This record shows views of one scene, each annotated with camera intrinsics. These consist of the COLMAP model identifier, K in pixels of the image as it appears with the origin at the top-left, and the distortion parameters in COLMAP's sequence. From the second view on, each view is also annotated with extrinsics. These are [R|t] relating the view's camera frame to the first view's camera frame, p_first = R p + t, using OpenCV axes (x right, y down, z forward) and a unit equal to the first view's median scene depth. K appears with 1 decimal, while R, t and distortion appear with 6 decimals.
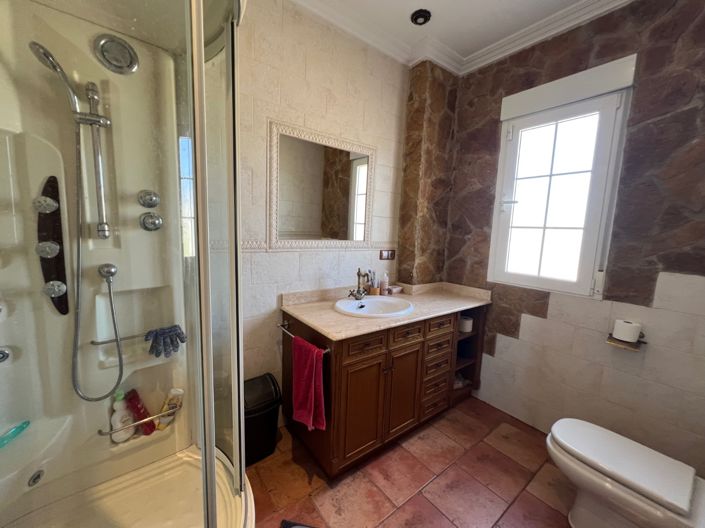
lens RADIAL K [[282.5, 0, 351.6], [0, 282.5, 263.0], [0, 0, 1]] dist [-0.000895, -0.000196]
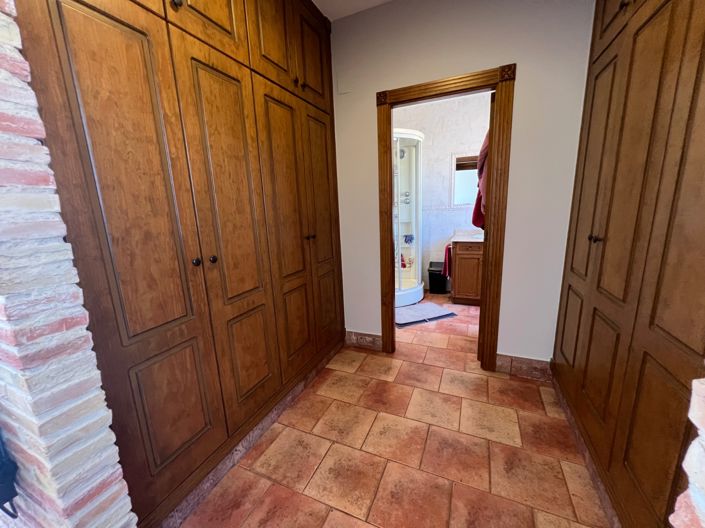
lens RADIAL K [[282.5, 0, 351.6], [0, 282.5, 263.0], [0, 0, 1]] dist [-0.000895, -0.000196]
pose [[0.482838, 0.112361, -0.868471, 1.734820], [-0.045740, 0.993616, 0.103122, 0.235989], [0.874514, -0.010067, 0.484895, -1.055892]]
